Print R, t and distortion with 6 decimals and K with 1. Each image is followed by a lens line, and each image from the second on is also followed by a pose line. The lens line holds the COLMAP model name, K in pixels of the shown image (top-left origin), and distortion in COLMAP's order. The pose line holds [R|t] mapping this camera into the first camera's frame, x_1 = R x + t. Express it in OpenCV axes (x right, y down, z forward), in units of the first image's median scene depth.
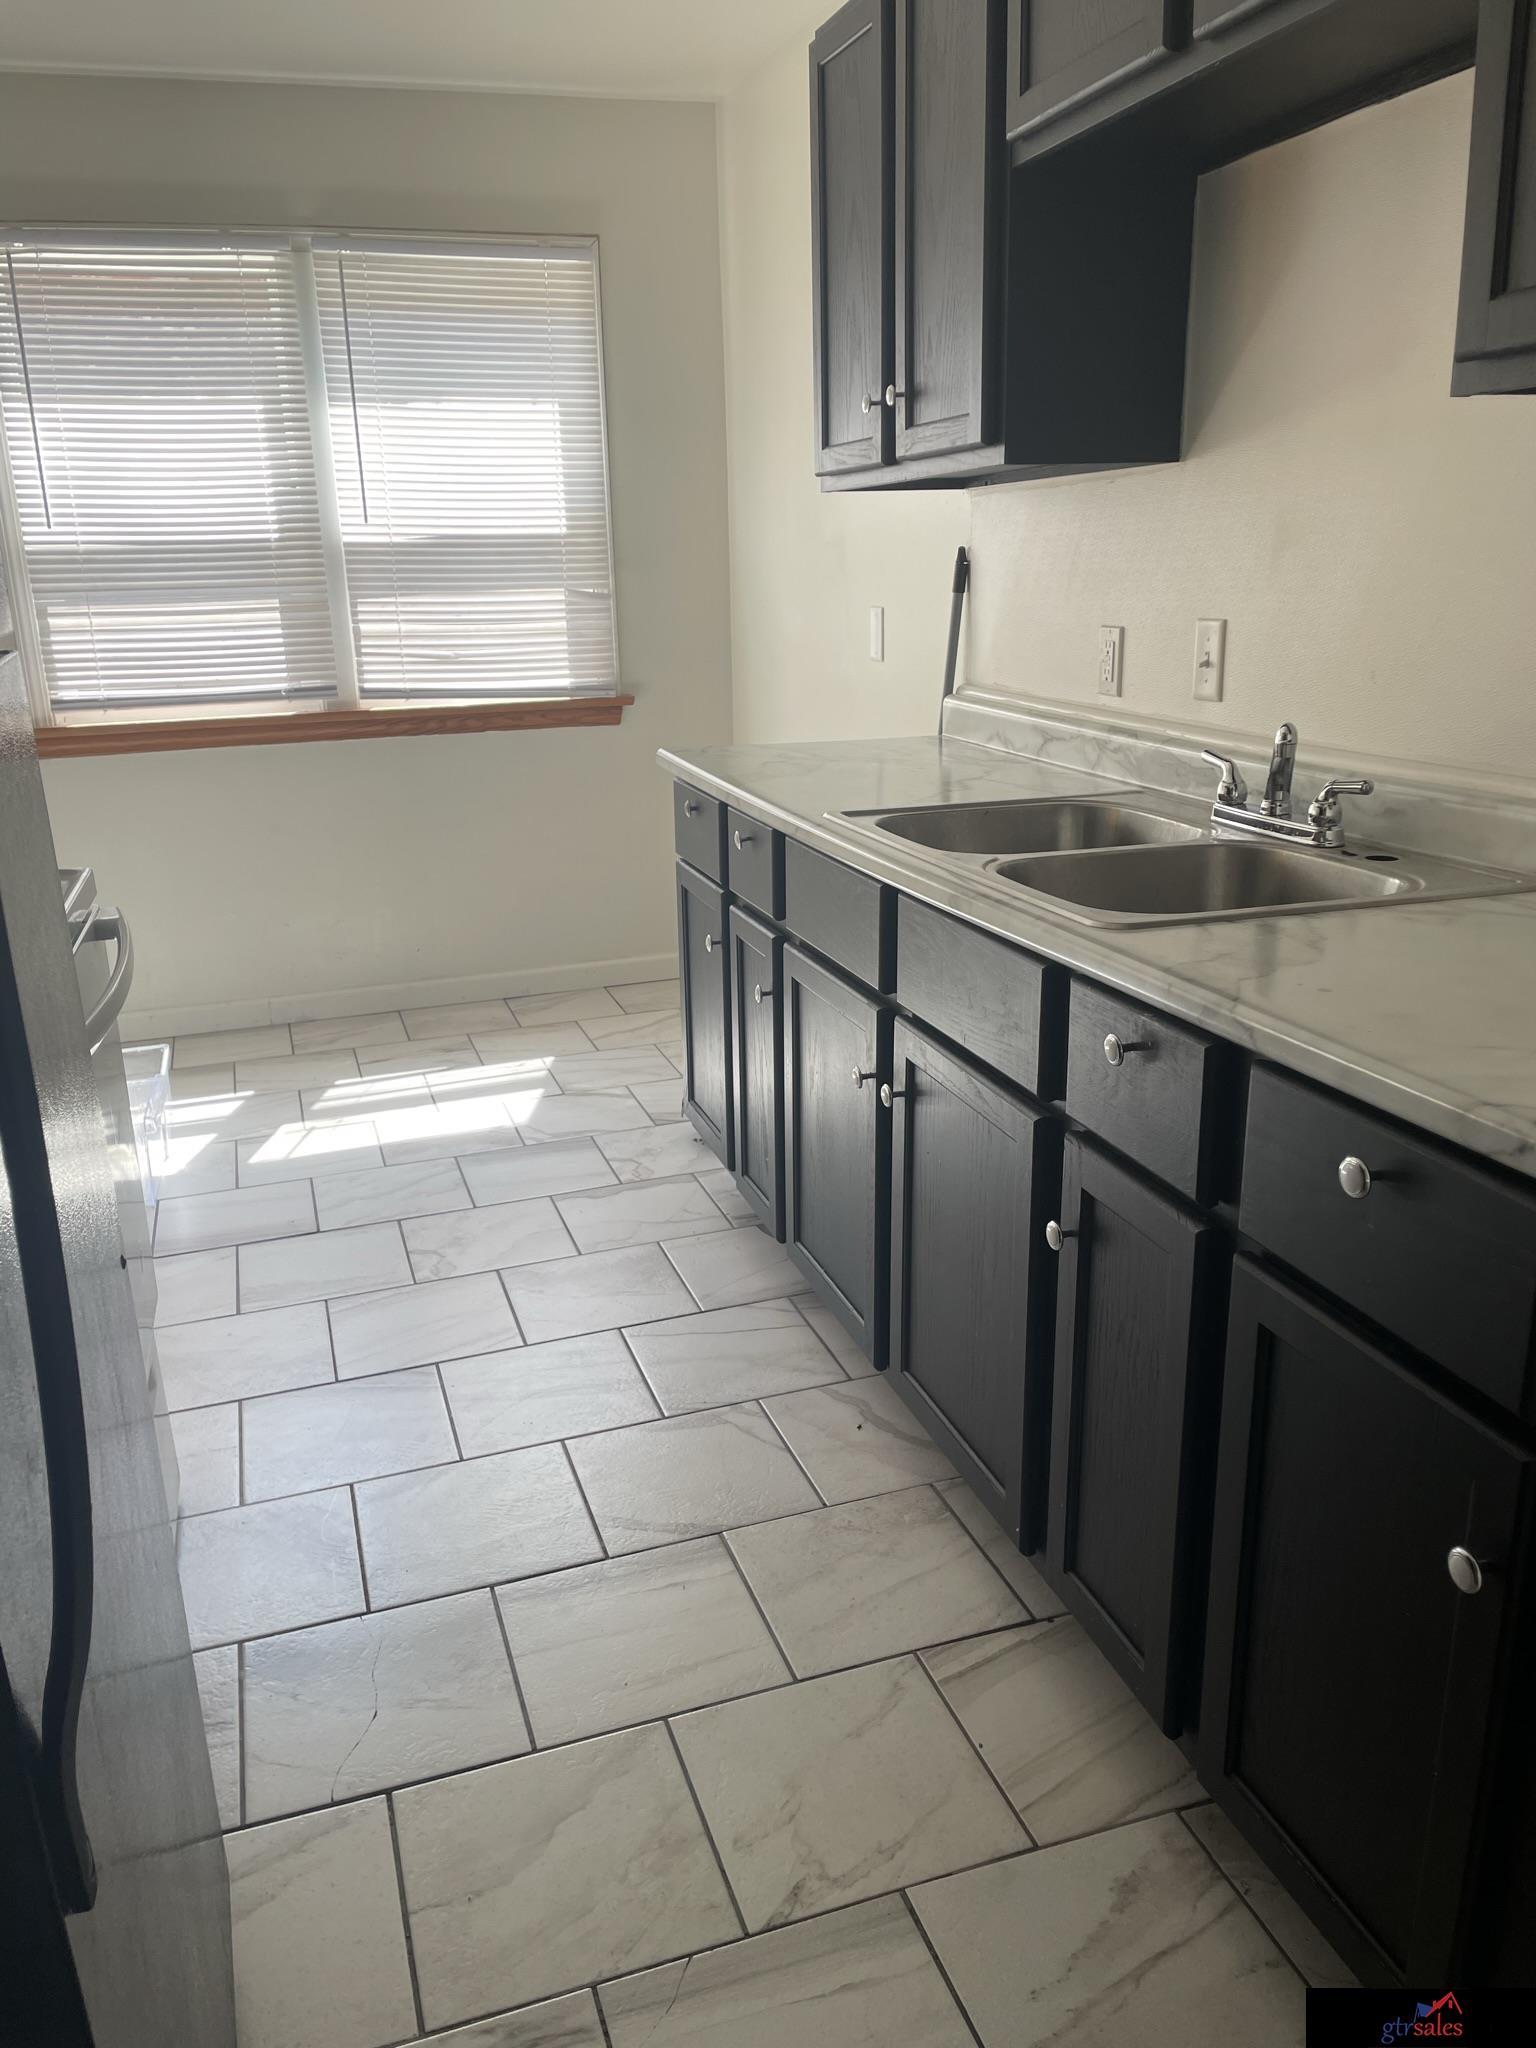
lens RADIAL K [[1530.5, 0, 746.5], [0, 1530.5, 1027.8], [0, 0, 1]] dist [0.068140, -0.088161]
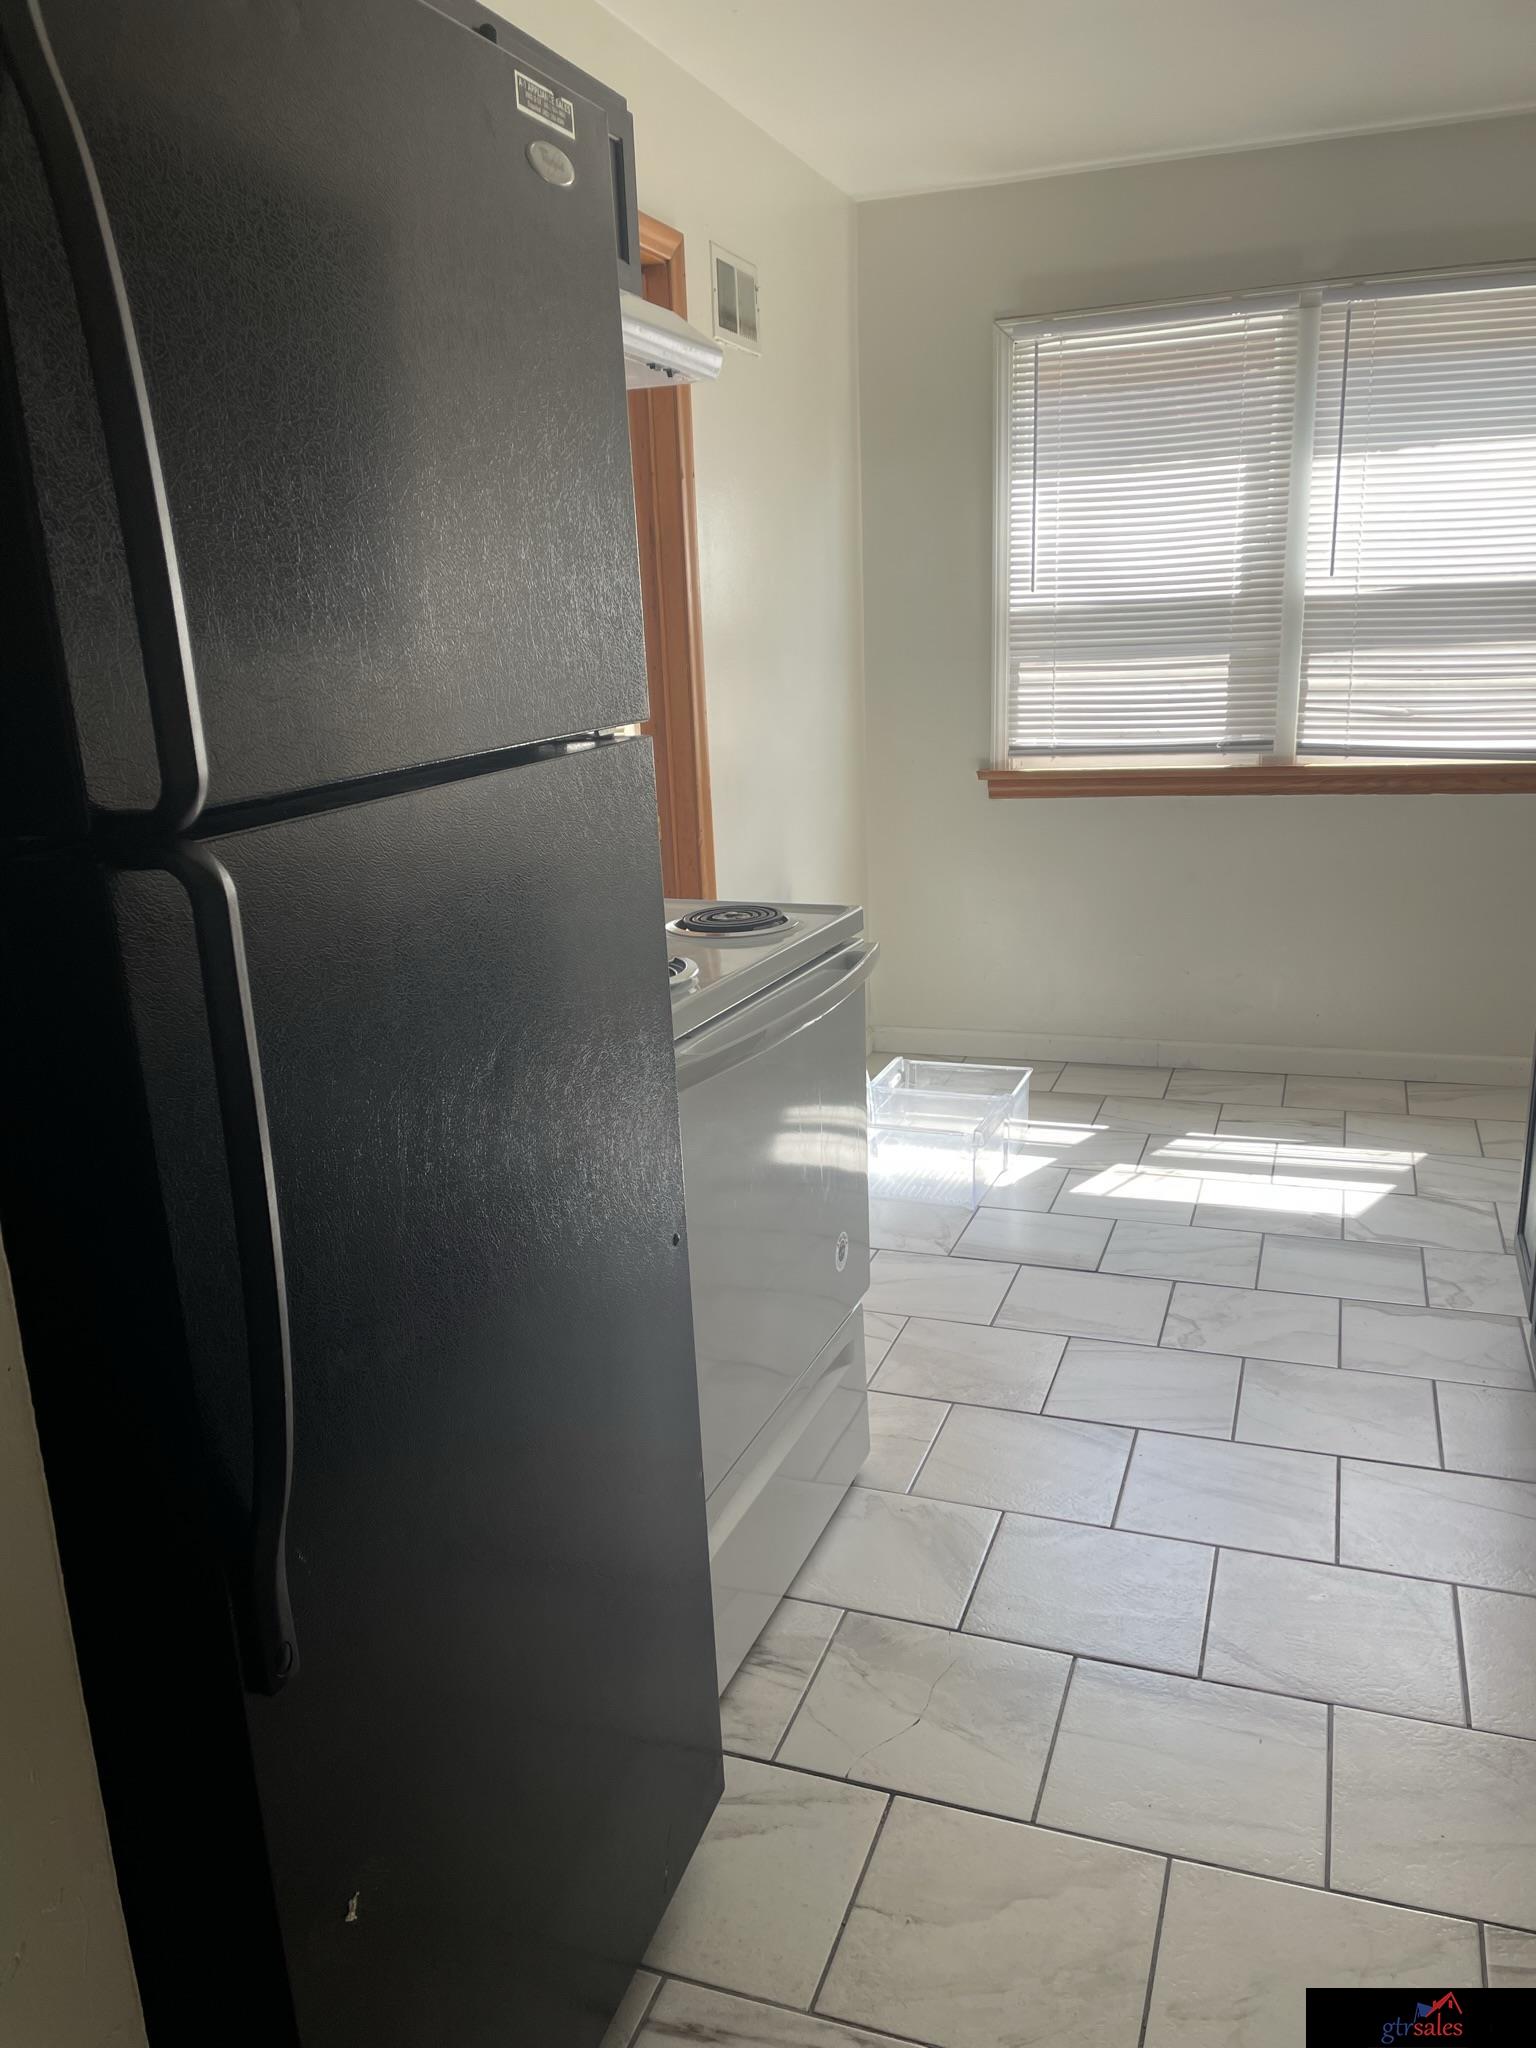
lens RADIAL K [[1536.9, 0, 764.6], [0, 1536.9, 1034.3], [0, 0, 1]] dist [0.094402, -0.123985]
pose [[0.784789, 0.156451, -0.599691, 0.109494], [-0.167849, 0.985105, 0.037343, -0.019328], [0.596601, 0.071352, 0.799360, 0.022073]]
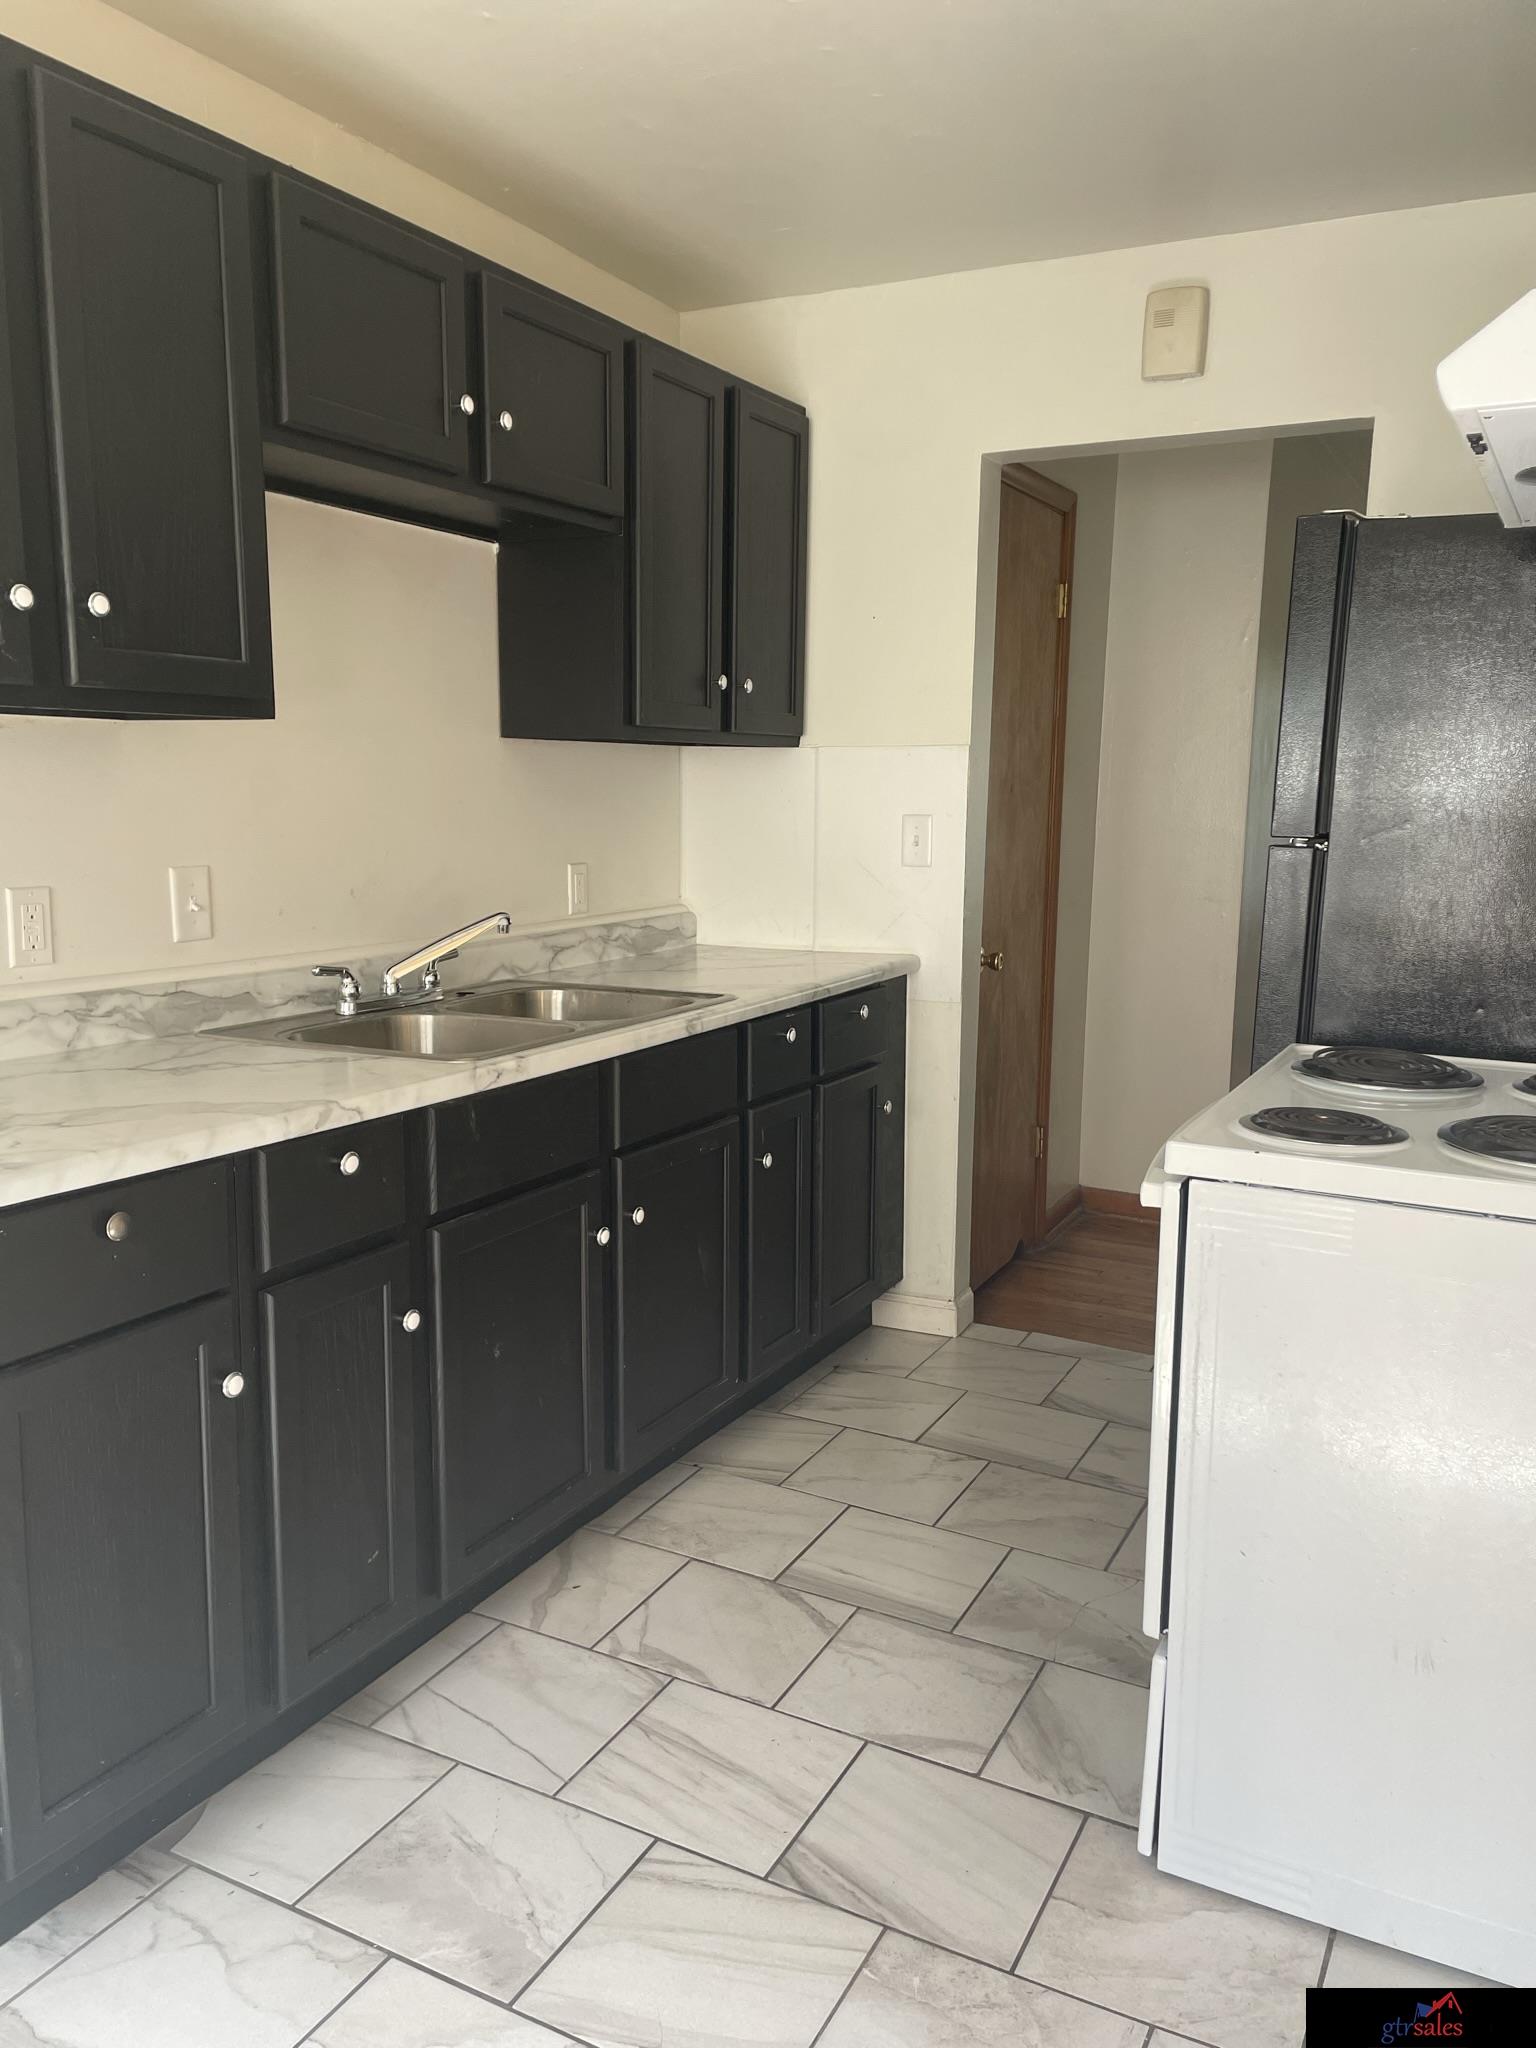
lens RADIAL K [[1536.9, 0, 764.6], [0, 1536.9, 1034.3], [0, 0, 1]] dist [0.094402, -0.123985]
pose [[-0.696211, -0.101598, 0.710611, -0.437742], [0.217548, 0.913515, 0.343748, -0.255686], [-0.684078, 0.393913, -0.613897, 0.827639]]
